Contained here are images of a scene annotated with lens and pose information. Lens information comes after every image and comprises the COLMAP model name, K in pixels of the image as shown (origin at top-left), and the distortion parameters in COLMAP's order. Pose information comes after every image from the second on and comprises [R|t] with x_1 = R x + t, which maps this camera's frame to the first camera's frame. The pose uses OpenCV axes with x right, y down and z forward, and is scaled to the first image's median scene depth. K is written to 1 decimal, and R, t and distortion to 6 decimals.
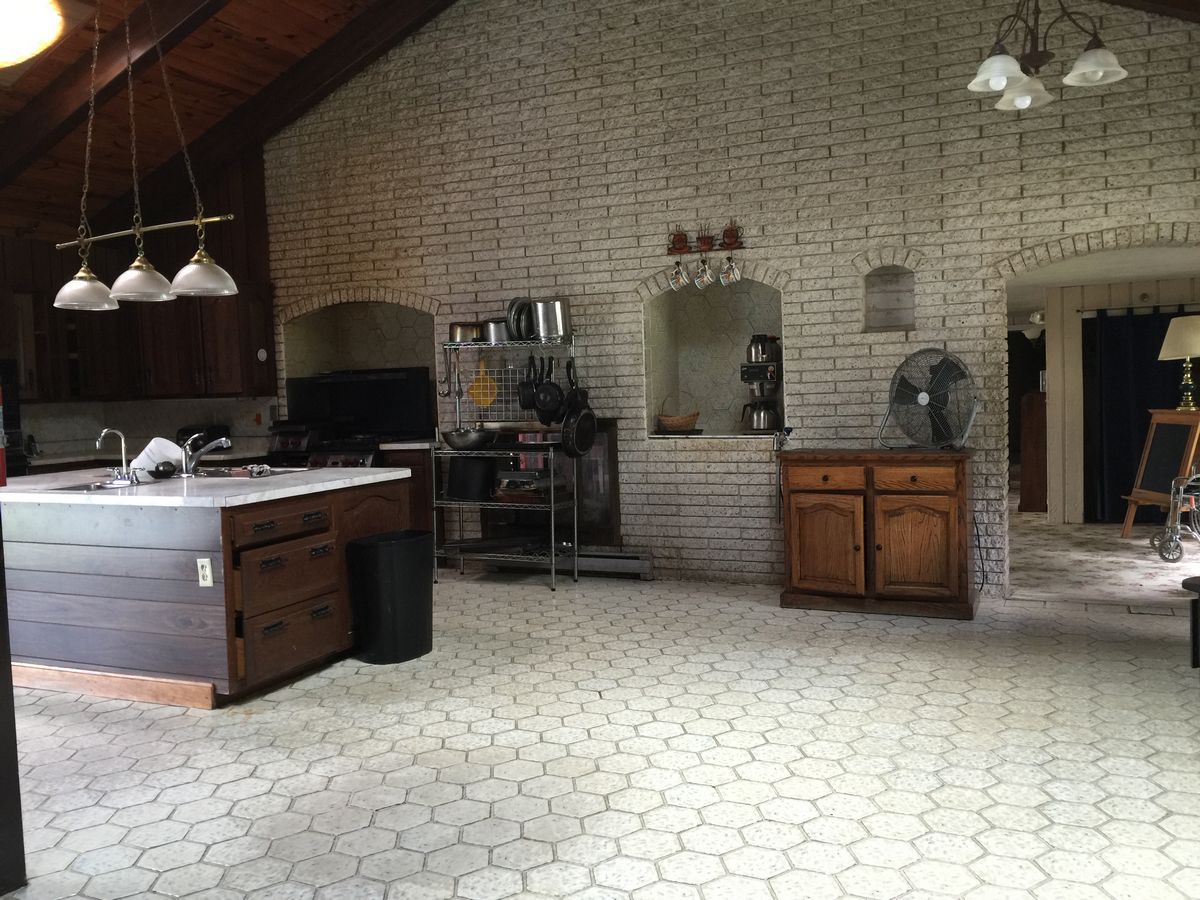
lens RADIAL K [[1022.2, 0, 594.4], [0, 1022.2, 444.5], [0, 0, 1]] dist [0.080997, -0.105729]
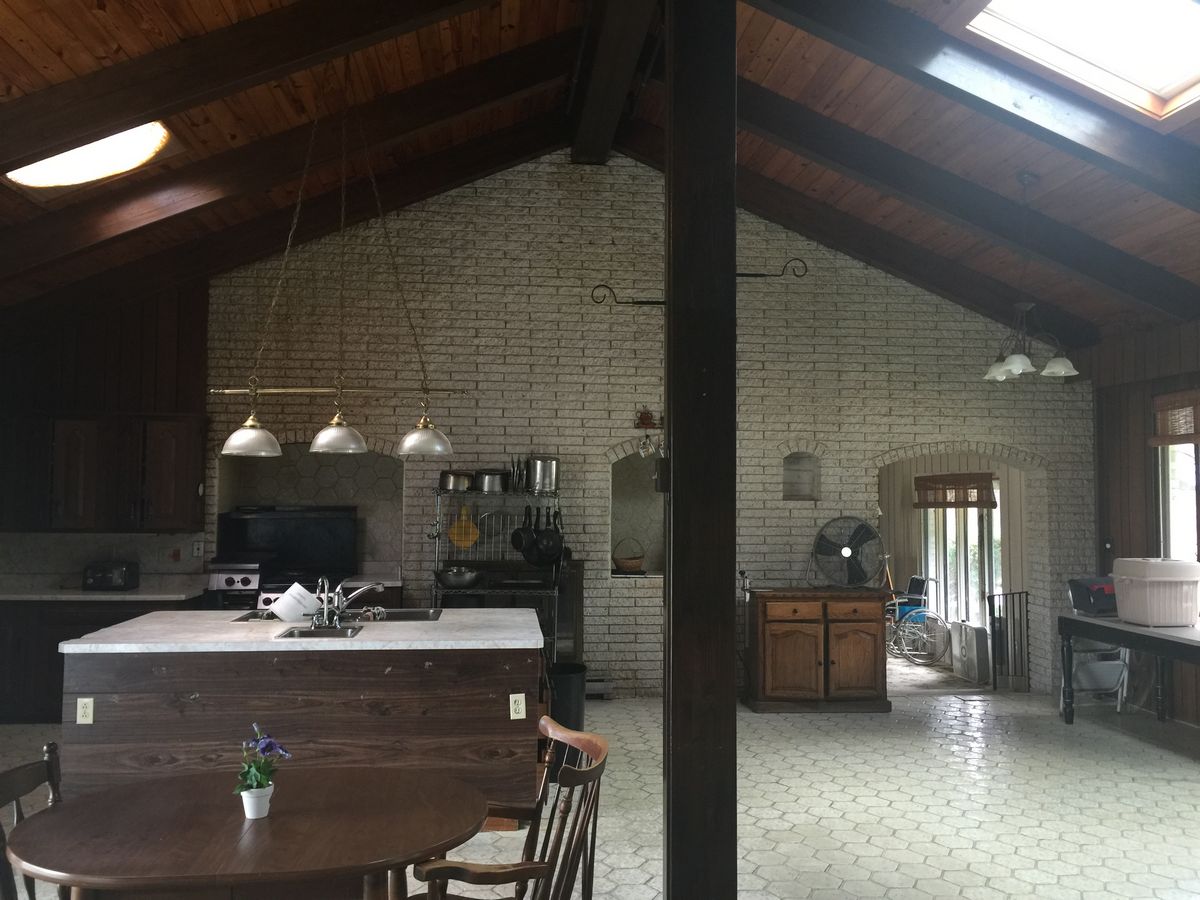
lens RADIAL K [[1022.2, 0, 604.3], [0, 1022.2, 449.4], [0, 0, 1]] dist [0.080997, -0.105729]
pose [[0.866108, 0.061079, 0.496111, -0.602176], [-0.006544, 0.993807, -0.110929, -0.023790], [-0.499814, 0.092830, 0.861144, -0.042428]]
